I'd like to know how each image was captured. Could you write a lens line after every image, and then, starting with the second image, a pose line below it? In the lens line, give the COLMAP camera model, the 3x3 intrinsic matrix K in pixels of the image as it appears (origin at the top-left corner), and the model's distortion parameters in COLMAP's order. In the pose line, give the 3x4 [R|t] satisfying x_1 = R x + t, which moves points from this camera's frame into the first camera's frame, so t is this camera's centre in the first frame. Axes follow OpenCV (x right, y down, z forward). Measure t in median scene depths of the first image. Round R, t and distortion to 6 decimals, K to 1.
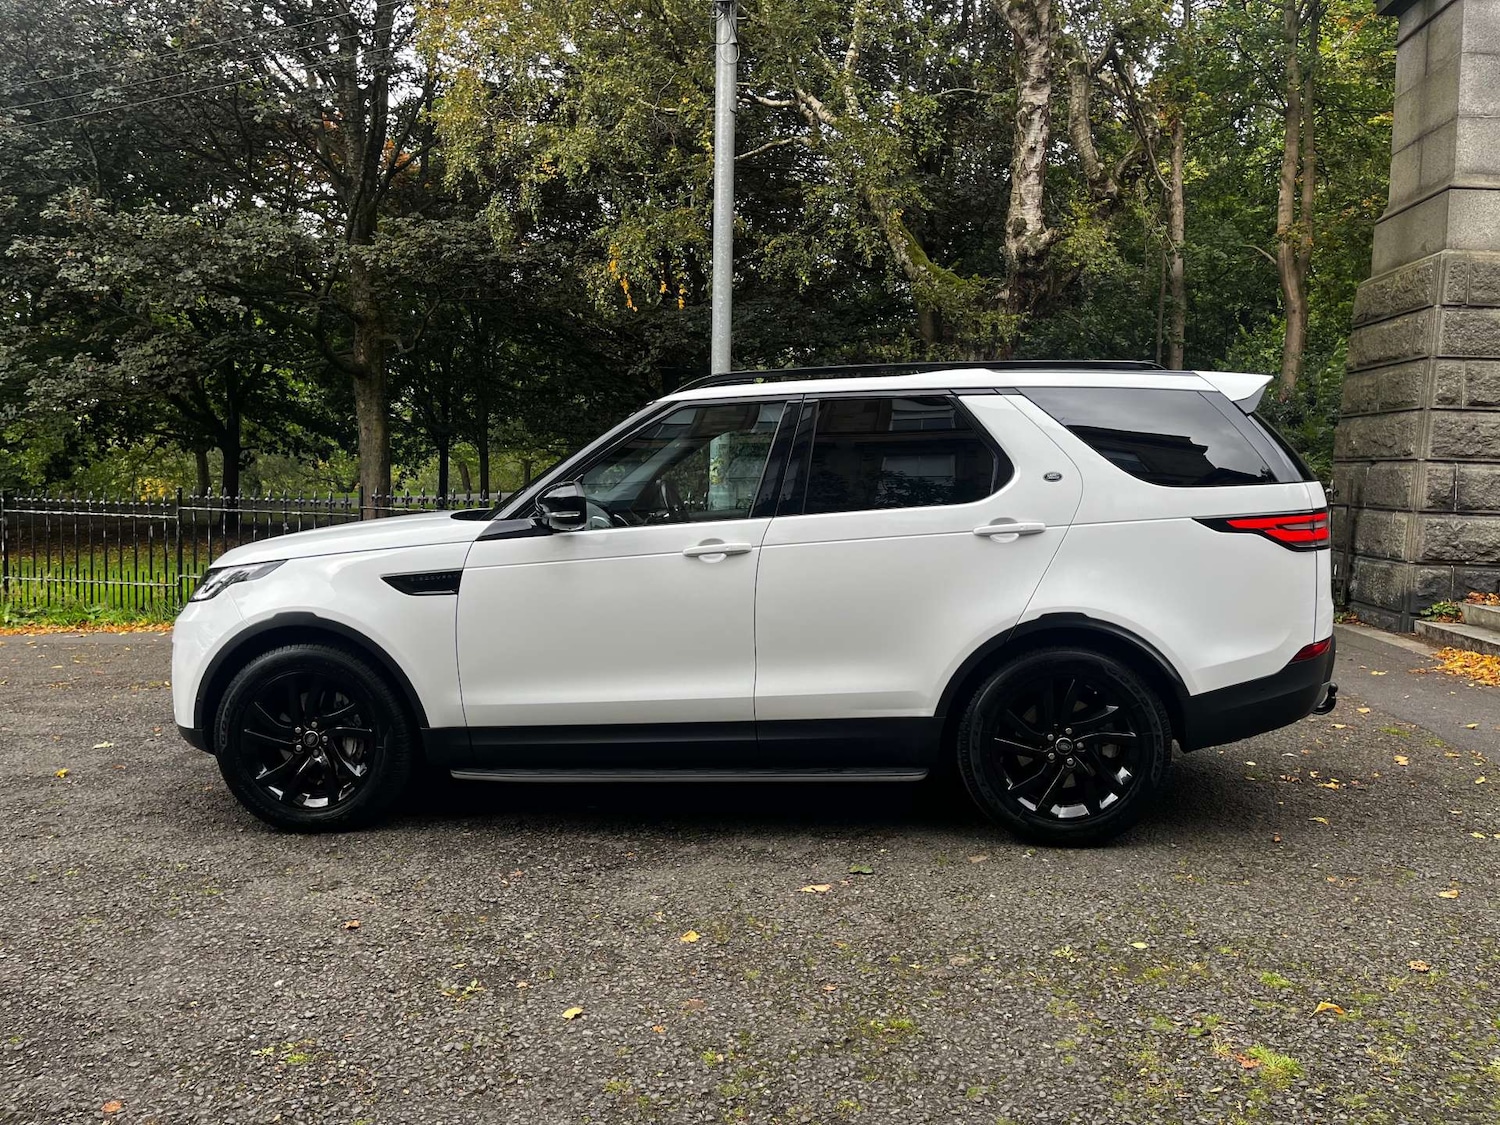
lens RADIAL K [[1136.3, 0, 765.4], [0, 1136.3, 548.5], [0, 0, 1]] dist [0.072657, -0.100930]
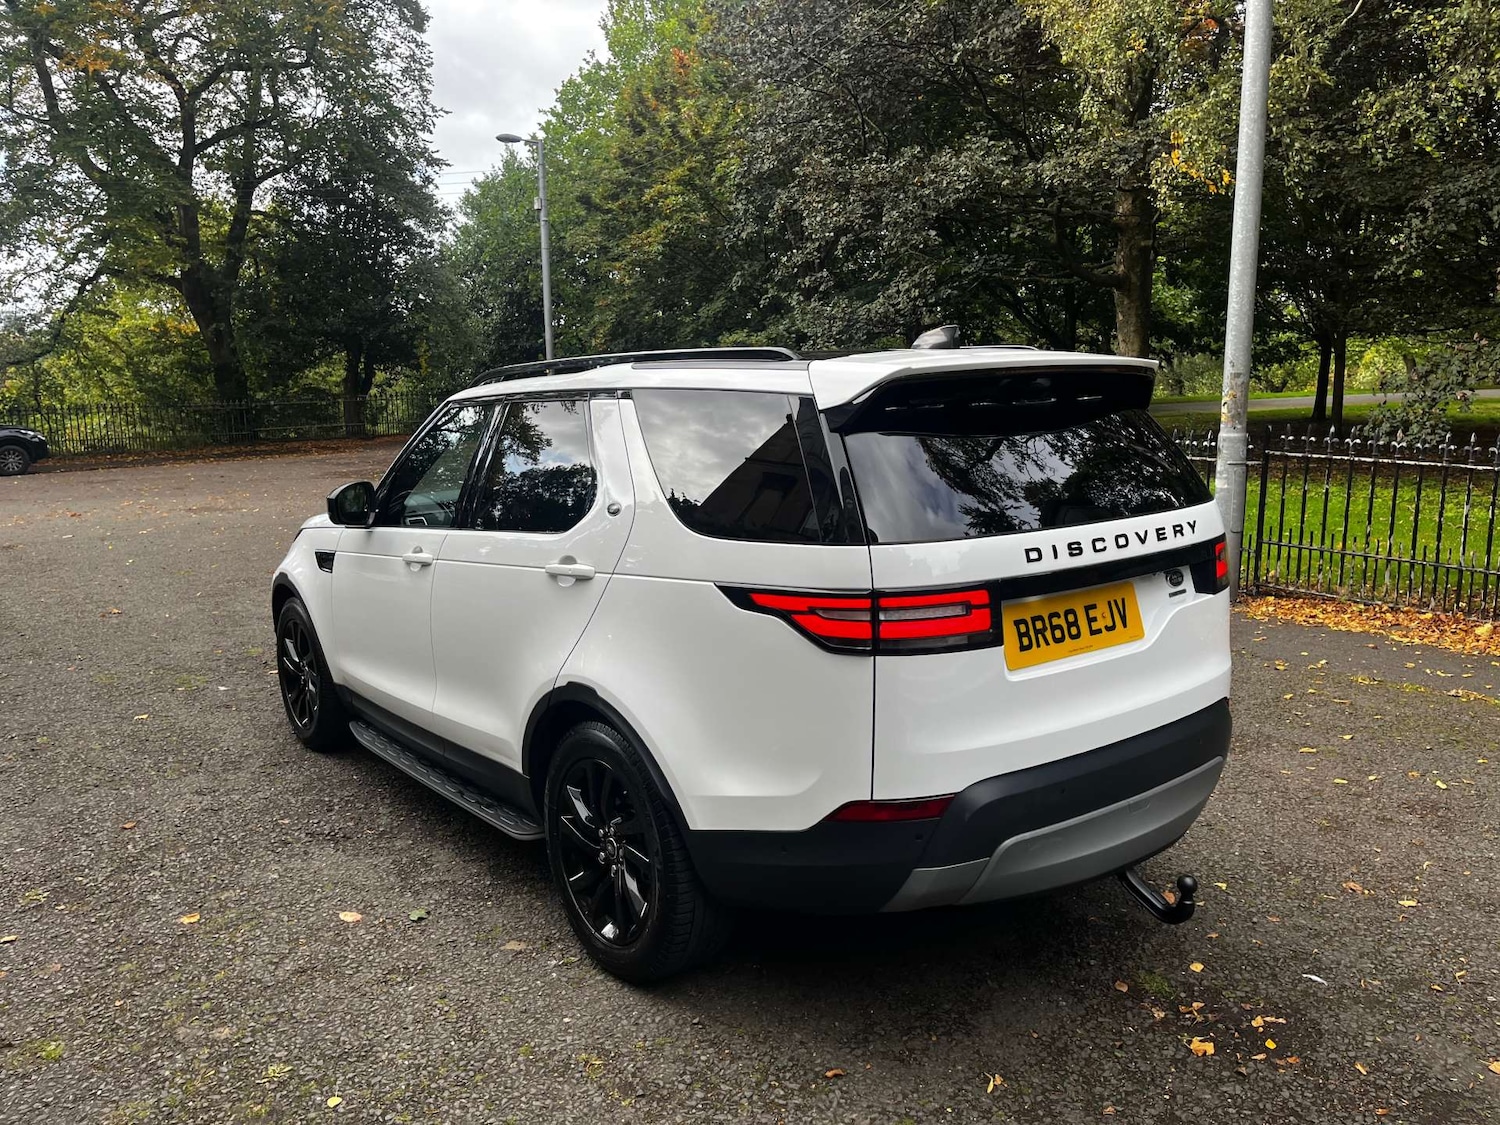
lens RADIAL K [[1133.0, 0, 747.7], [0, 1133.0, 564.9], [0, 0, 1]] dist [0.055018, -0.065308]
pose [[0.678804, 0.102830, -0.727084, 0.865070], [-0.025336, 0.992837, 0.116761, -0.115697], [0.733882, -0.060836, 0.676547, 0.537354]]
